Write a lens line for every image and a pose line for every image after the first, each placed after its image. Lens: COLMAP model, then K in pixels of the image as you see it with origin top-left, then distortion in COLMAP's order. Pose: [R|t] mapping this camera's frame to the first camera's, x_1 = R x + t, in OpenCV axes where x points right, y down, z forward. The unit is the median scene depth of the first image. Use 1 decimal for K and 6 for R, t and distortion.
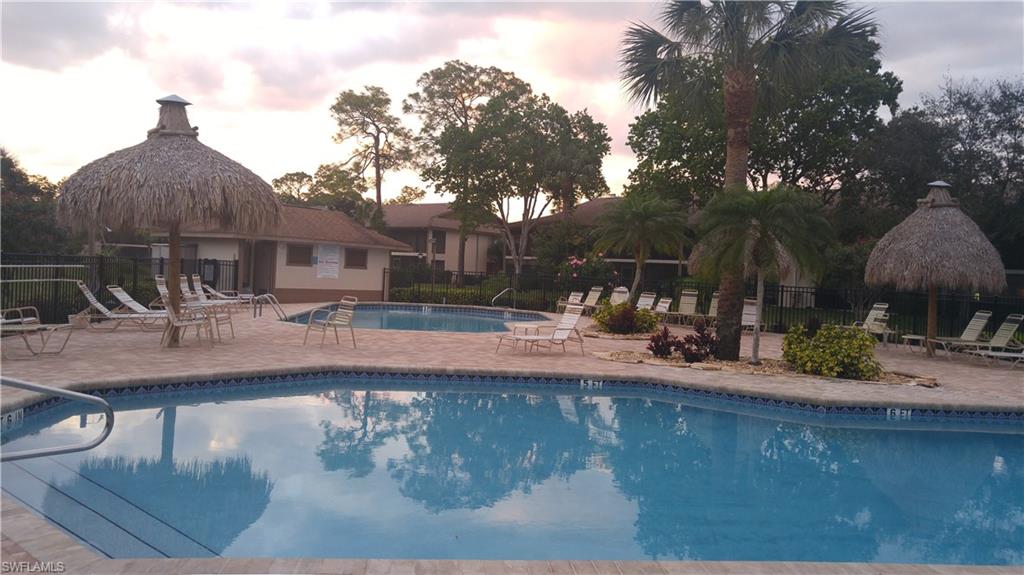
lens RADIAL K [[705.3, 0, 519.6], [0, 705.3, 293.1], [0, 0, 1]] dist [0.024744, 0.000413]
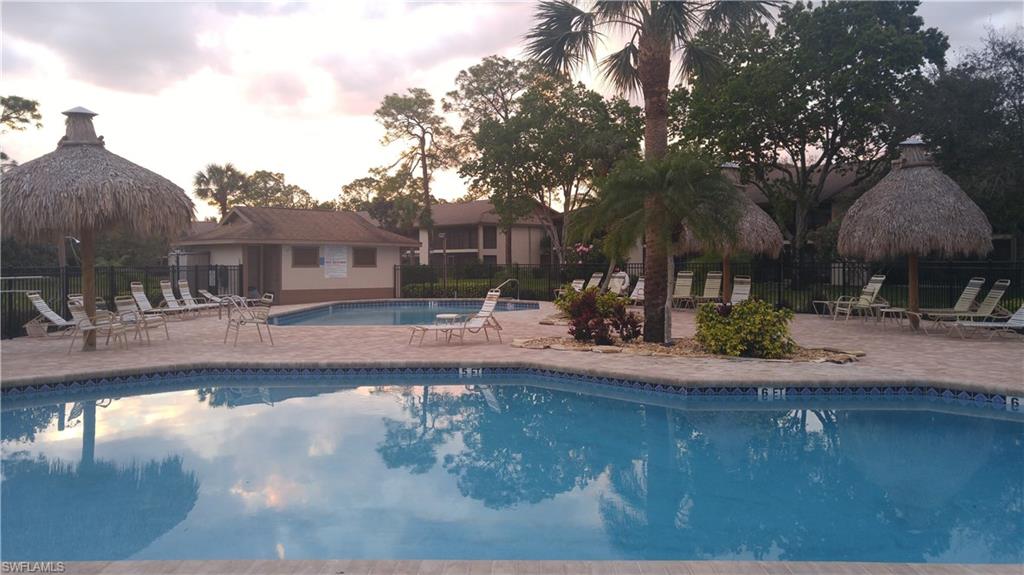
lens RADIAL K [[705.3, 0, 513.2], [0, 705.3, 281.3], [0, 0, 1]] dist [0.024744, 0.000413]
pose [[0.992528, -0.048399, -0.112011, 0.101576], [0.047622, 0.998819, -0.009605, 0.006190], [0.112343, 0.004199, 0.993661, 0.017968]]
